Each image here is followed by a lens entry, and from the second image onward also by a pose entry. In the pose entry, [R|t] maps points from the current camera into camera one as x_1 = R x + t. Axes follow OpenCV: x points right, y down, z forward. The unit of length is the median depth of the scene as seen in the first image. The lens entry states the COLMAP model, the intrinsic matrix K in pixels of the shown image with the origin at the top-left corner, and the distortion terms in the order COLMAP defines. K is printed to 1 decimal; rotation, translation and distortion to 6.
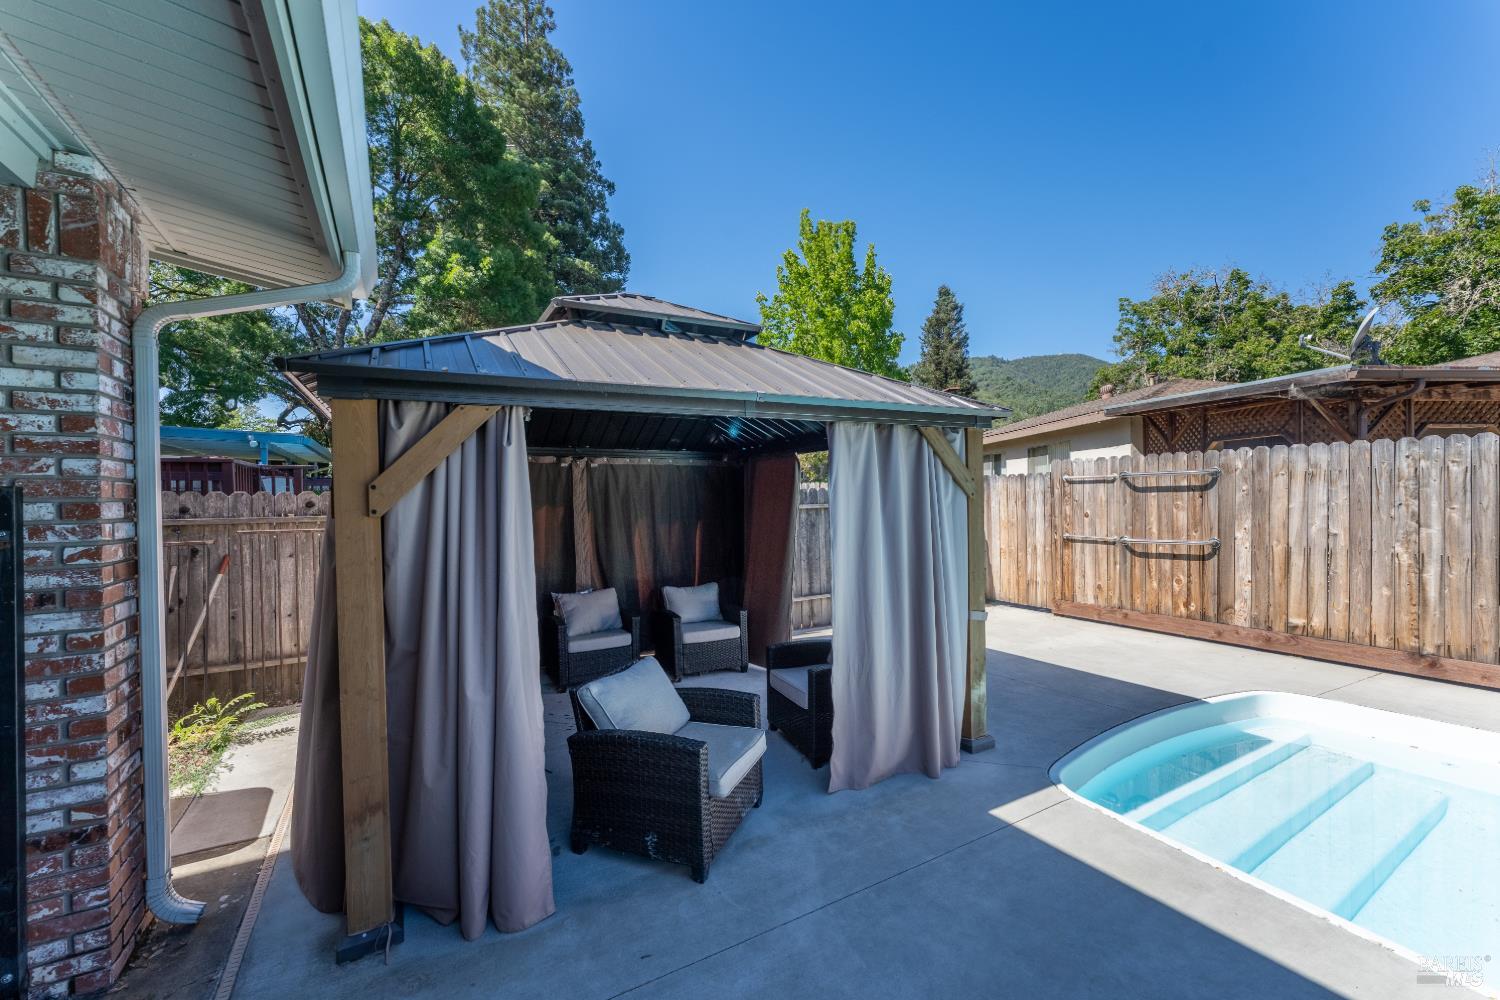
lens RADIAL K [[599.7, 0, 746.9], [0, 599.7, 501.8], [0, 0, 1]] dist [-0.003519, -0.000235]
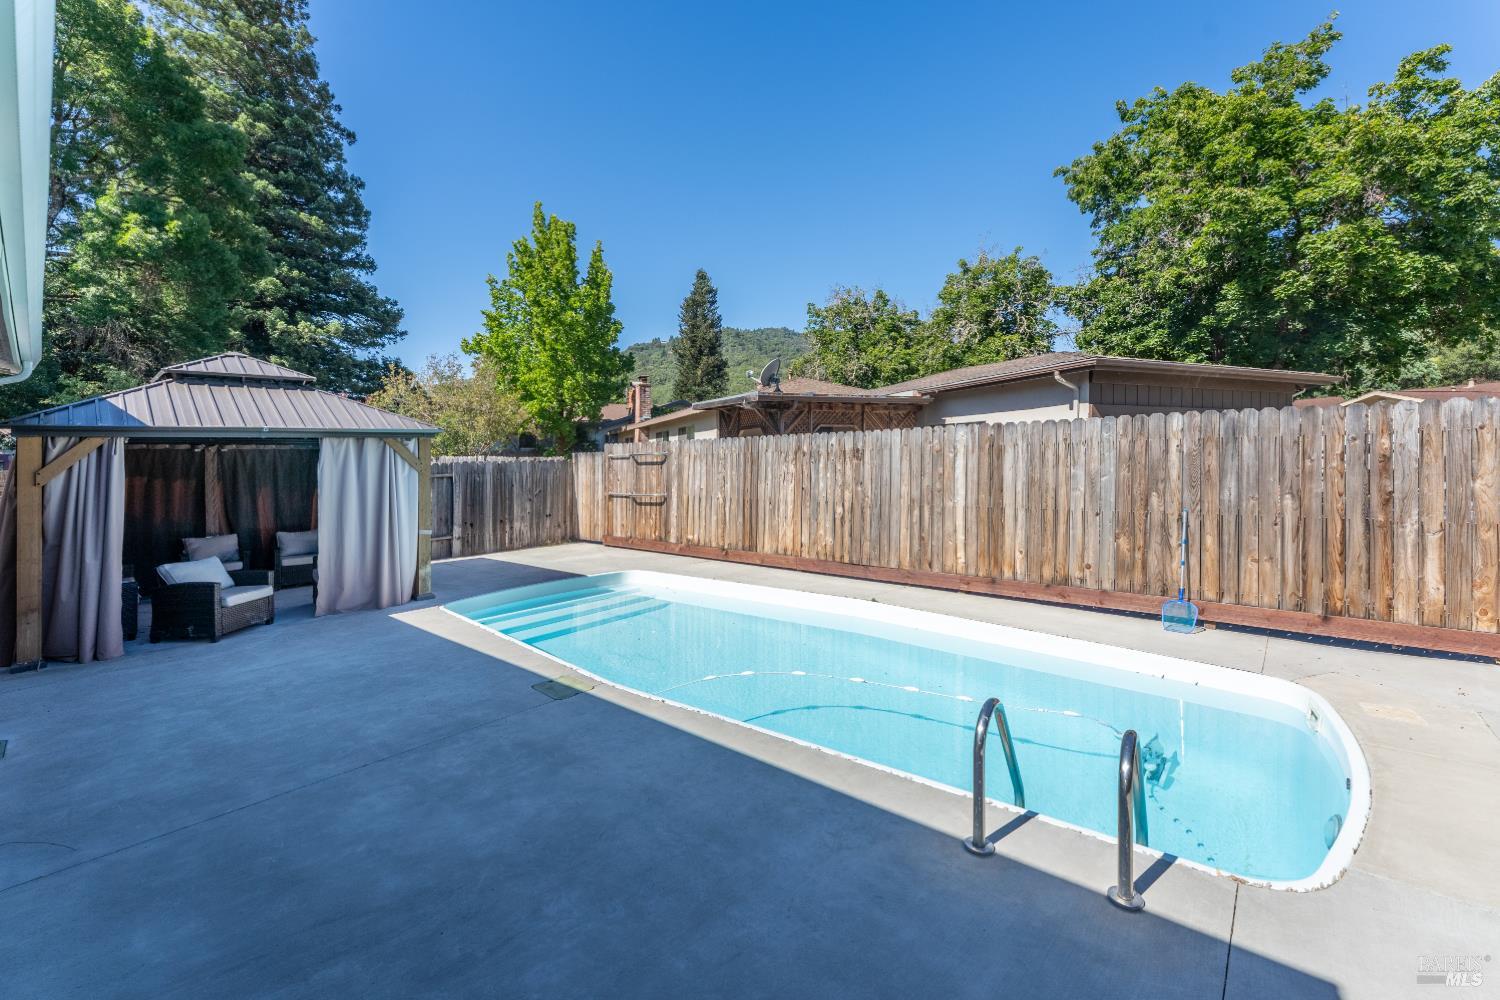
lens RADIAL K [[622.1, 0, 745.7], [0, 622.1, 440.6], [0, 0, 1]] dist [-0.003921, -0.000133]
pose [[0.948943, 0.005787, 0.315395, 0.442426], [0.007861, 0.999087, -0.041985, -0.010778], [-0.315350, 0.042321, 0.948031, -0.776692]]
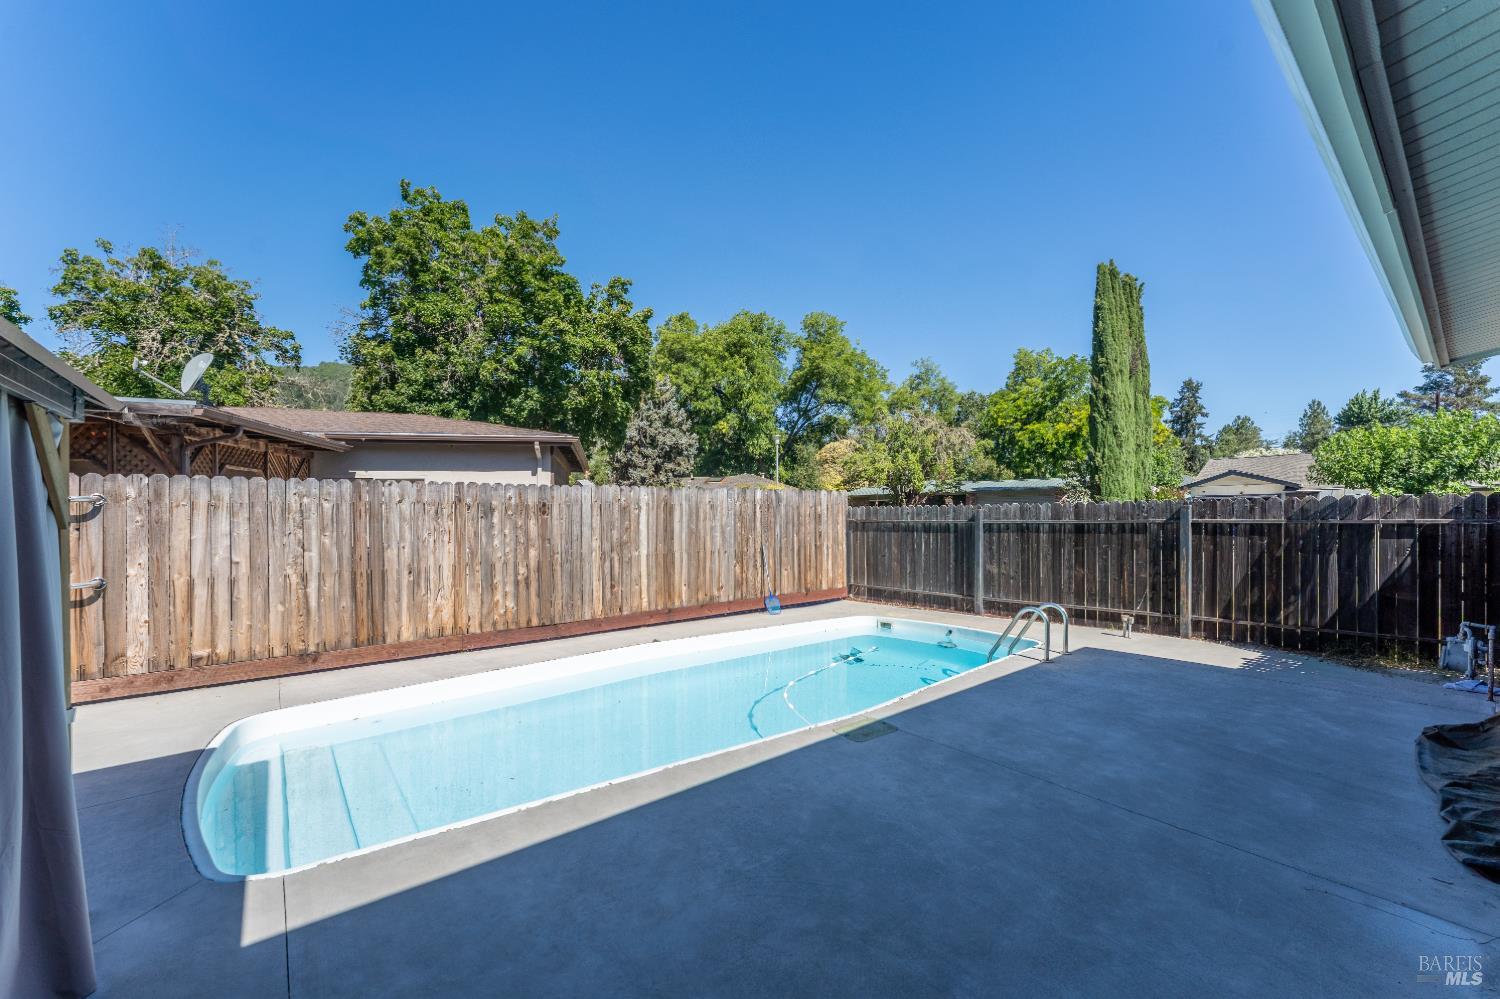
lens RADIAL K [[604.8, 0, 758.4], [0, 604.8, 520.9], [0, 0, 1]] dist [-0.003593, -0.000215]
pose [[-0.161780, 0.005587, 0.986811, -0.207236], [0.019124, 0.999814, -0.002525, 0.000182], [-0.986642, 0.018463, -0.161856, 0.221045]]
